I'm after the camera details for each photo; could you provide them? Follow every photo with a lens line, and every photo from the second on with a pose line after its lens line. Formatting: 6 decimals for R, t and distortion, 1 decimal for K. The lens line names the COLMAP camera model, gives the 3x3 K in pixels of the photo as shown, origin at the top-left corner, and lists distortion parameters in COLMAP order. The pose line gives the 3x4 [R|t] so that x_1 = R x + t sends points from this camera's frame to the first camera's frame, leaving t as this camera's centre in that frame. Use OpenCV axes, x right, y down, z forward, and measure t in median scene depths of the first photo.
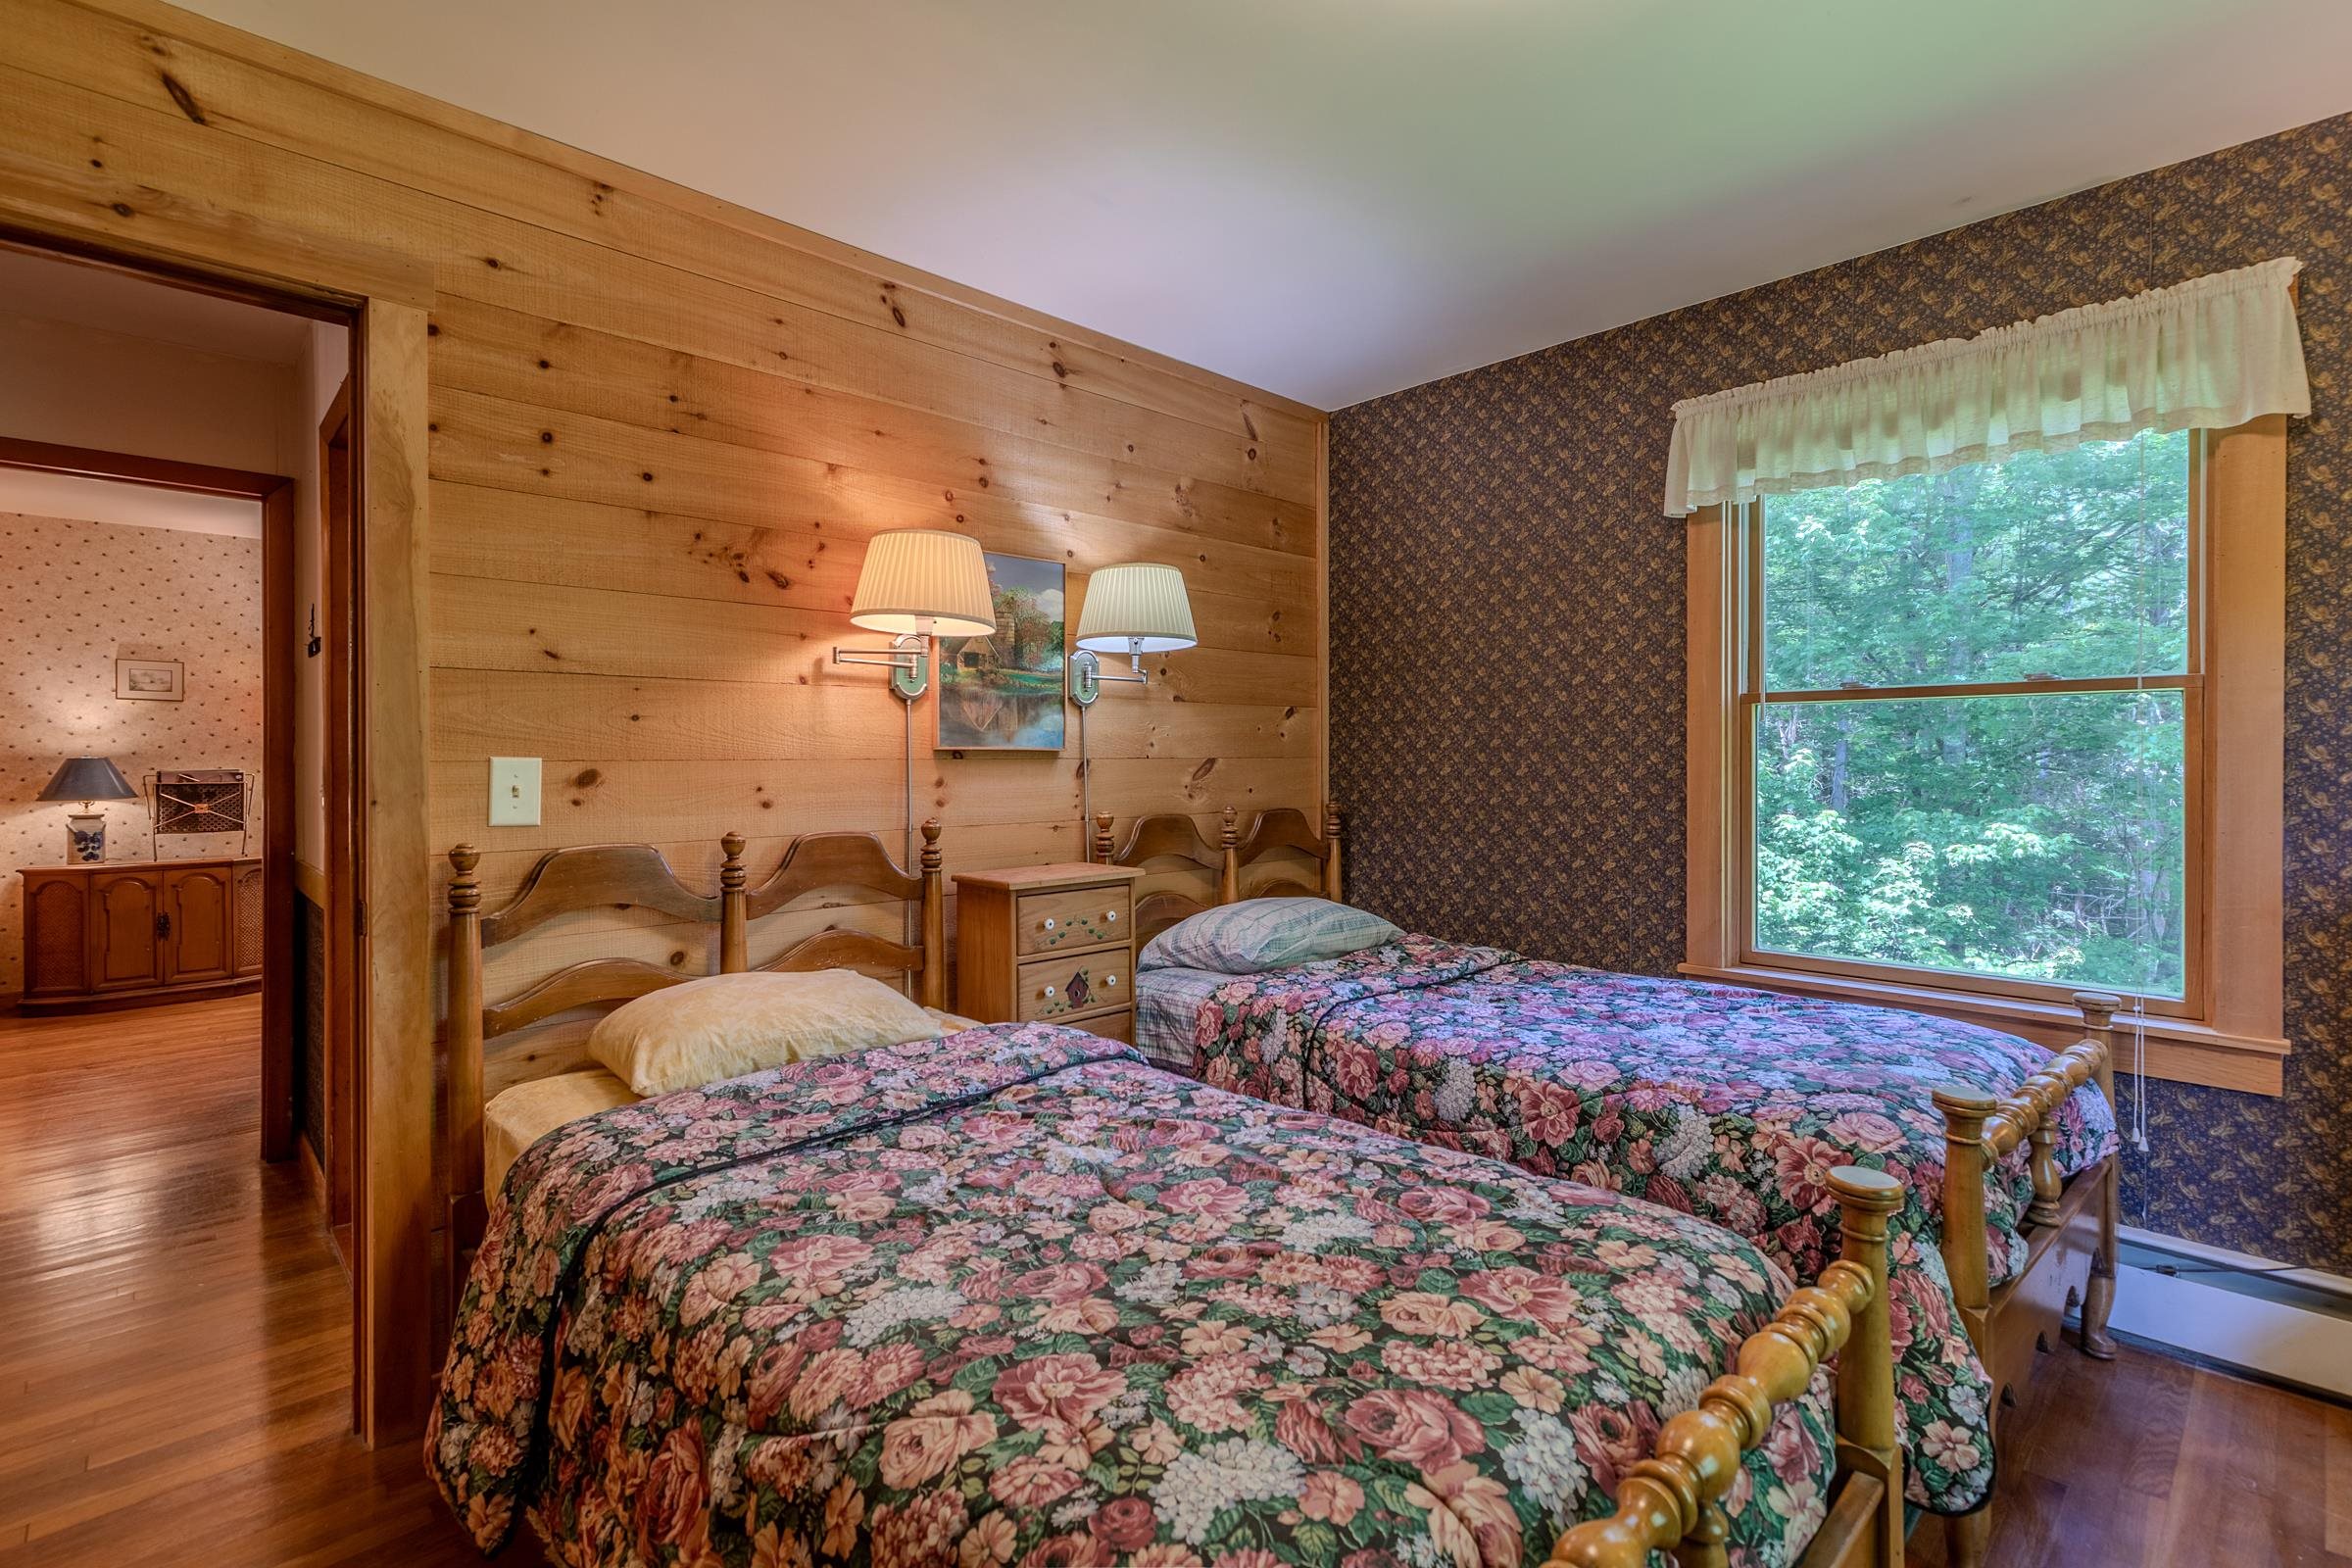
lens RADIAL K [[1084.6, 0, 1165.3], [0, 1084.6, 770.7], [0, 0, 1]] dist [0.003374, 0.000202]
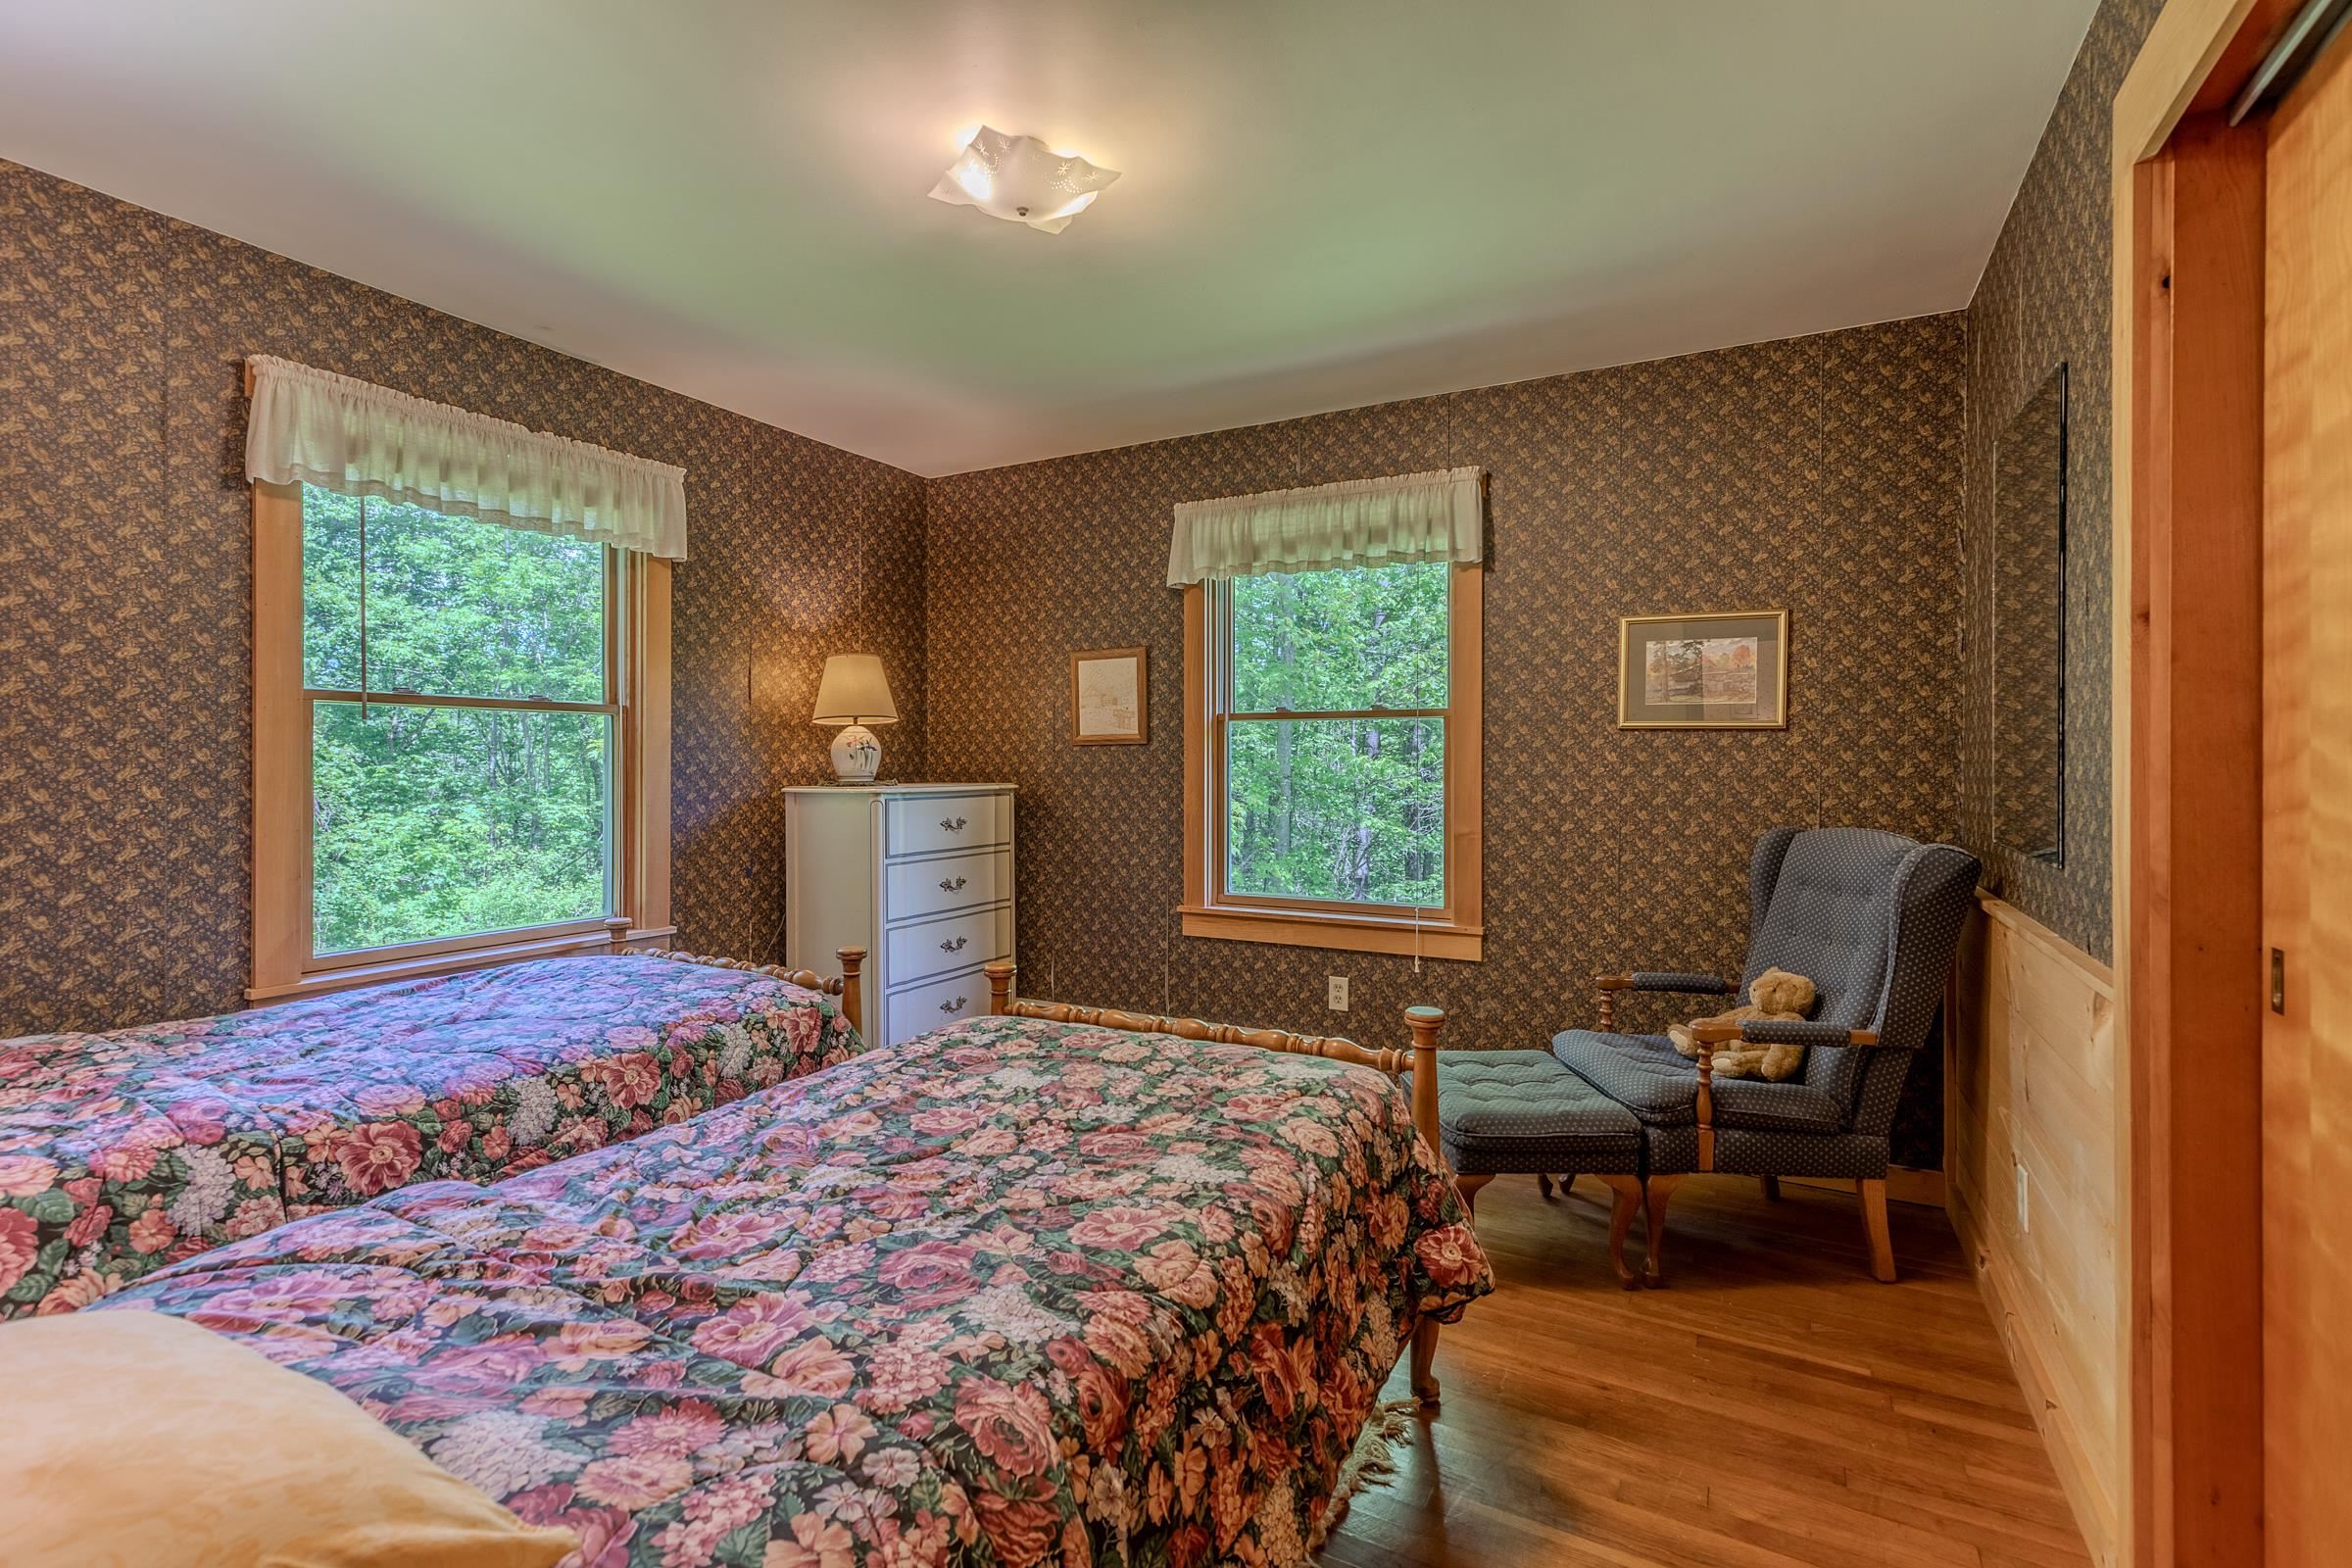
lens RADIAL K [[1084.6, 0, 1165.3], [0, 1084.6, 770.7], [0, 0, 1]] dist [0.003374, 0.000202]
pose [[-0.303583, -0.006346, 0.952784, -0.845431], [0.008027, 0.999925, 0.009218, -0.001087], [-0.952771, 0.010446, -0.303509, 0.813014]]
